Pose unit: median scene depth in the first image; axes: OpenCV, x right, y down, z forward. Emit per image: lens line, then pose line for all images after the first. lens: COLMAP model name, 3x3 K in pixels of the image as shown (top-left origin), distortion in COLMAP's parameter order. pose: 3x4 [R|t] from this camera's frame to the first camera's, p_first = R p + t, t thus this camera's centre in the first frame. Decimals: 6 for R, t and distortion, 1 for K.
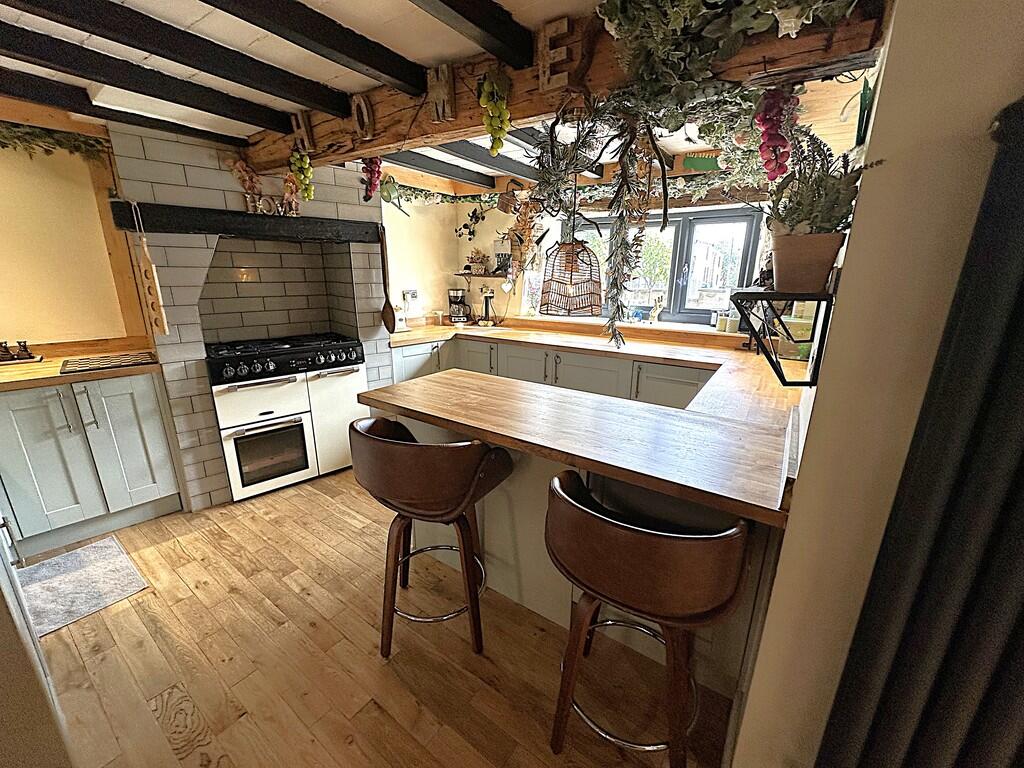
lens RADIAL K [[407.4, 0, 513.1], [0, 407.4, 384.4], [0, 0, 1]] dist [-0.000867, -0.000110]
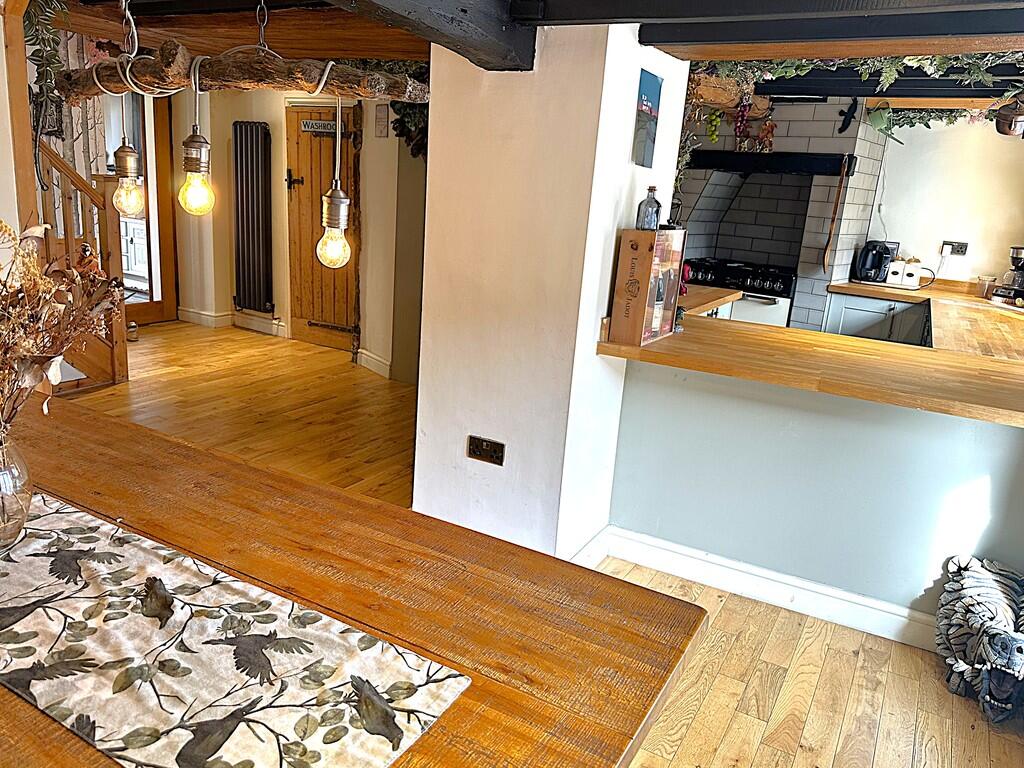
lens RADIAL K [[768.4, 0, 507.0], [0, 768.4, 387.4], [0, 0, 1]] dist [0.077686, -0.120610]
pose [[0.090695, 0.256554, -0.962265, 1.512105], [-0.337981, 0.916830, 0.212585, -0.025844], [0.936773, 0.305947, 0.169862, 0.142412]]
